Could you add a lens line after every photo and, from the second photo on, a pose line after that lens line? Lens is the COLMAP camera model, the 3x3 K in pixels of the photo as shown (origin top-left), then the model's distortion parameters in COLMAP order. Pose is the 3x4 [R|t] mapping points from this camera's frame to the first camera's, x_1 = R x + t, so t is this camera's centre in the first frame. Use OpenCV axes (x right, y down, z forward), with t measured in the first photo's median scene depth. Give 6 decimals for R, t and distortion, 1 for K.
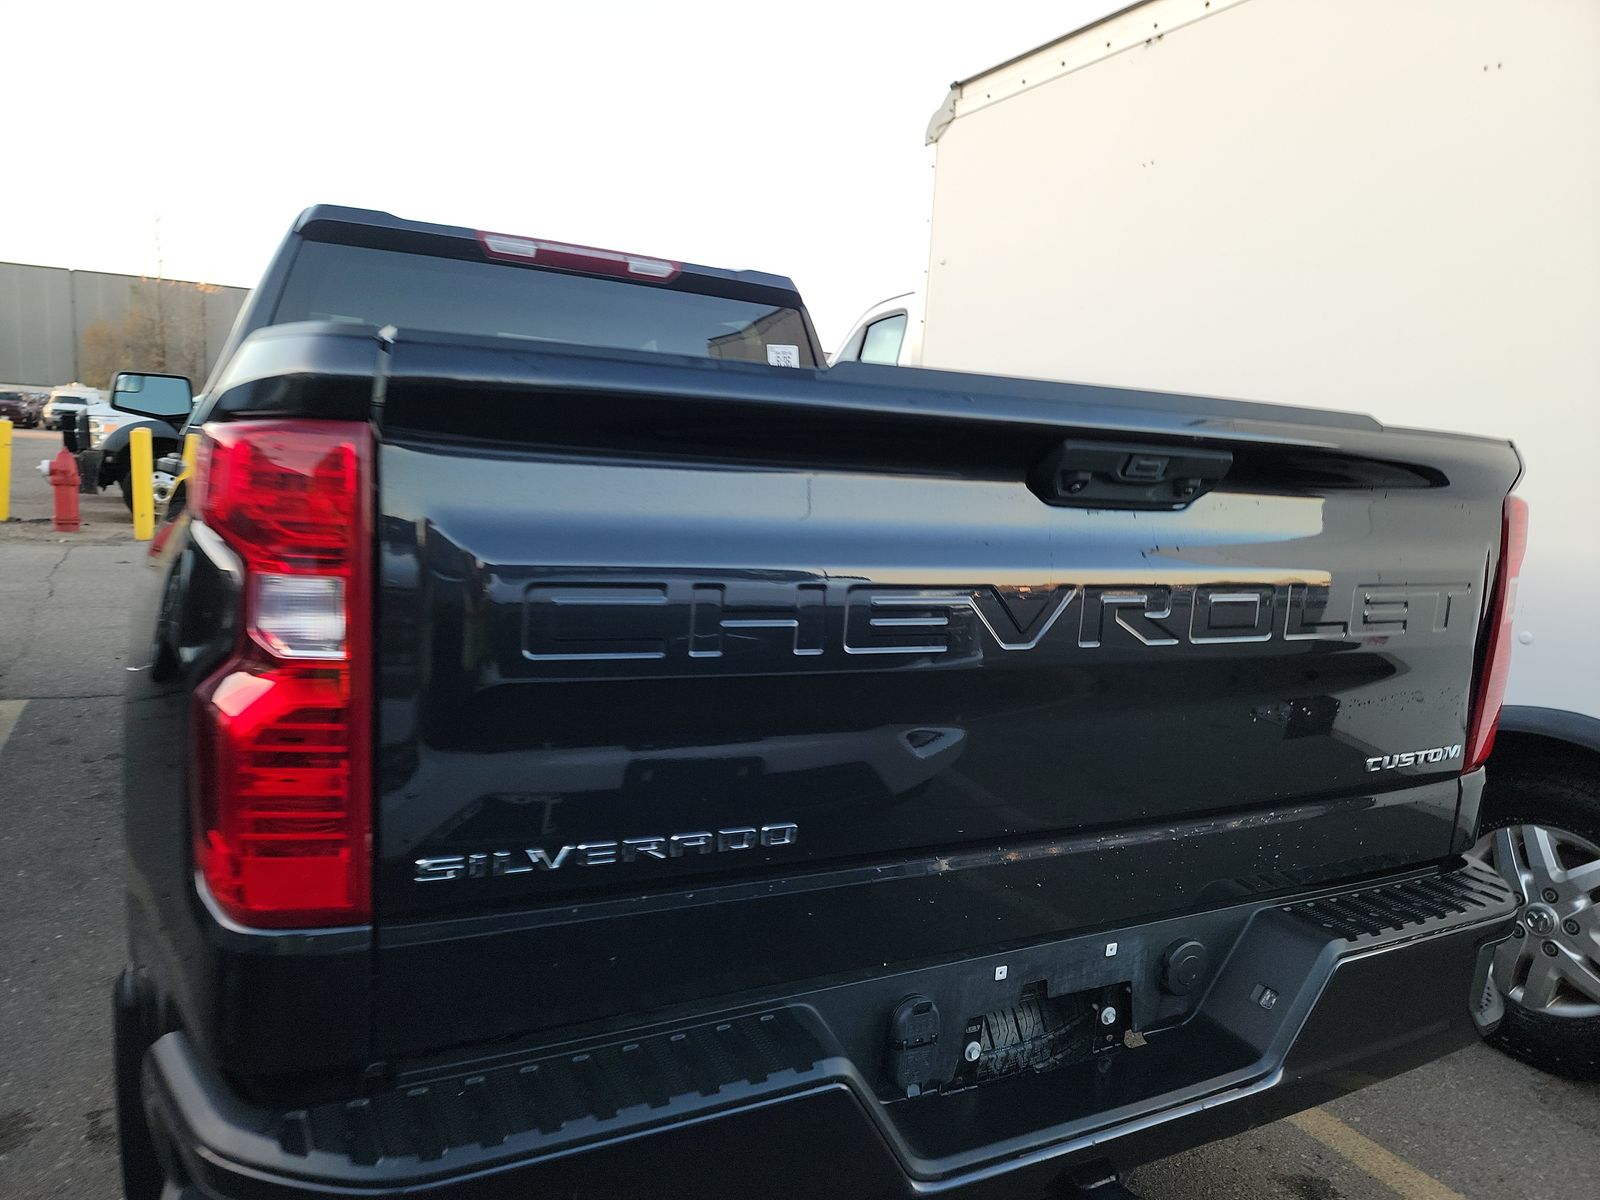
lens RADIAL K [[1092.5, 0, 800.0], [0, 1092.5, 600.0], [0, 0, 1]] dist [0.003474, 0.002502]
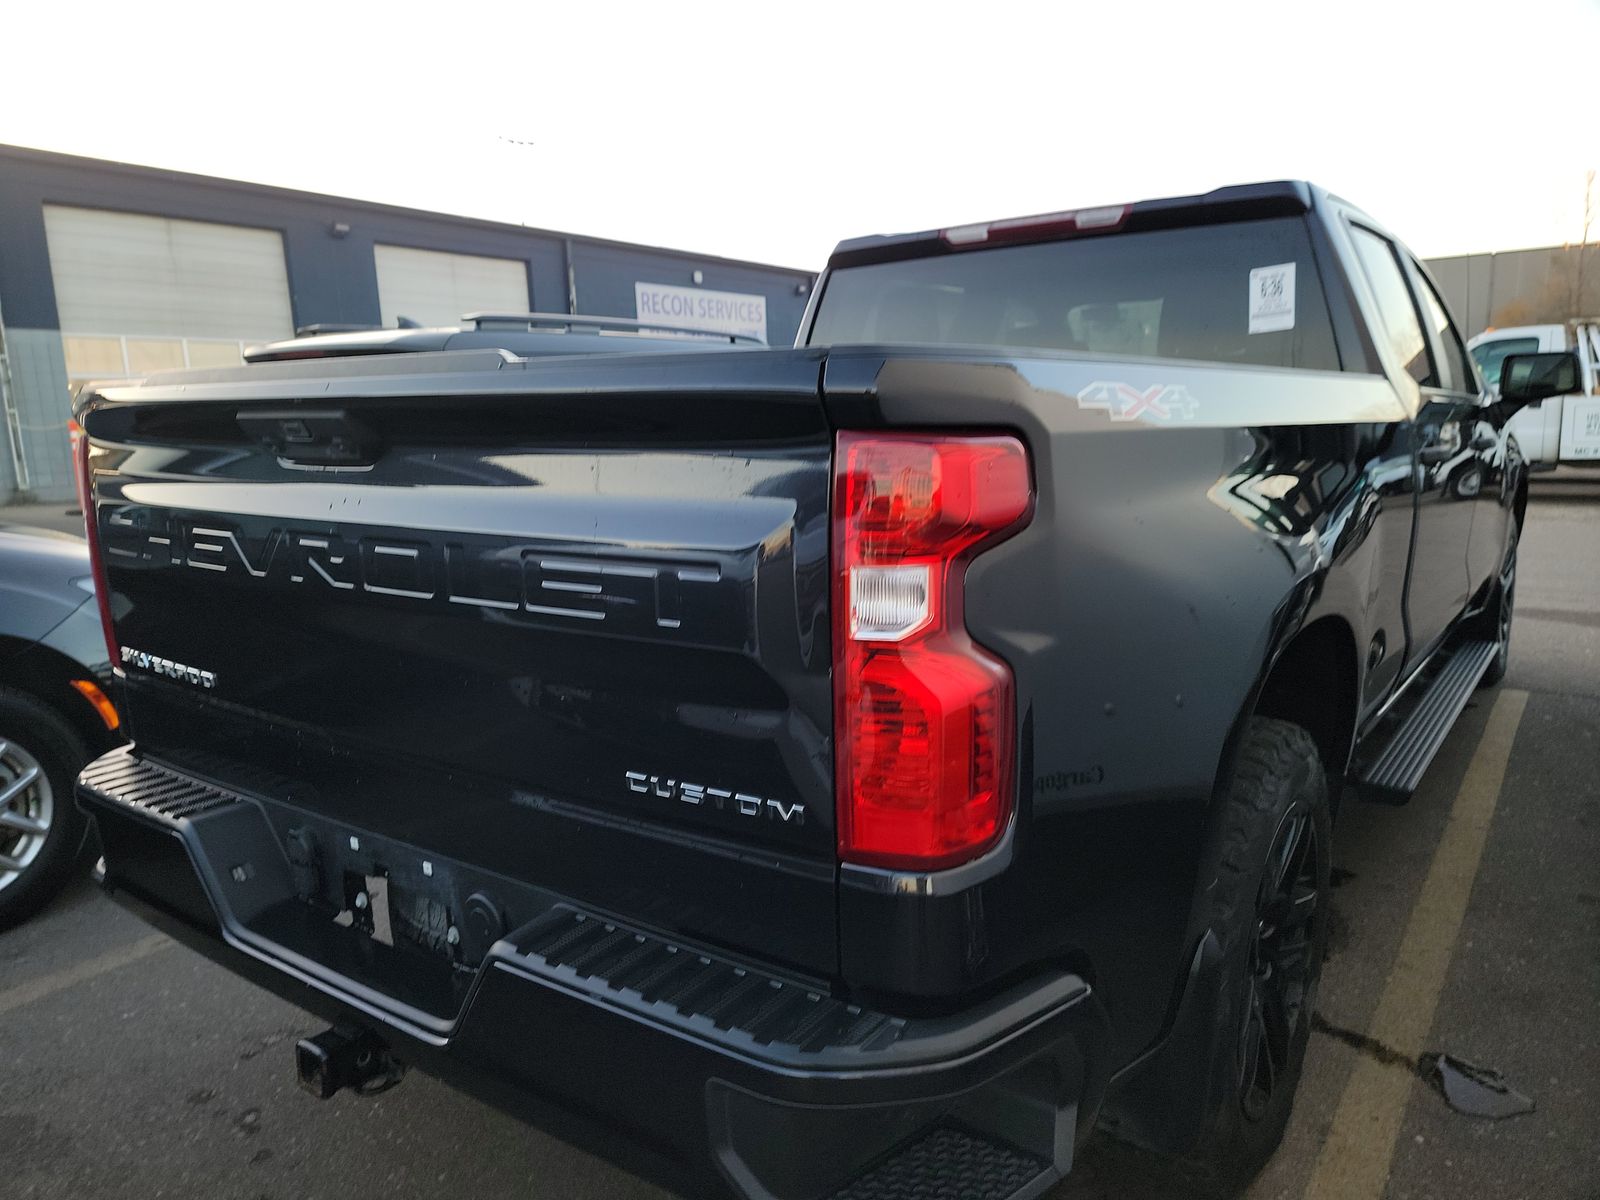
lens RADIAL K [[1128.4, 0, 800.0], [0, 1128.4, 600.0], [0, 0, 1]] dist [-0.000697, -0.004247]
pose [[0.420243, 0.071614, -0.904581, 0.678827], [-0.060961, 0.996857, 0.050599, -0.014366], [0.905361, 0.033881, 0.423288, 0.396692]]
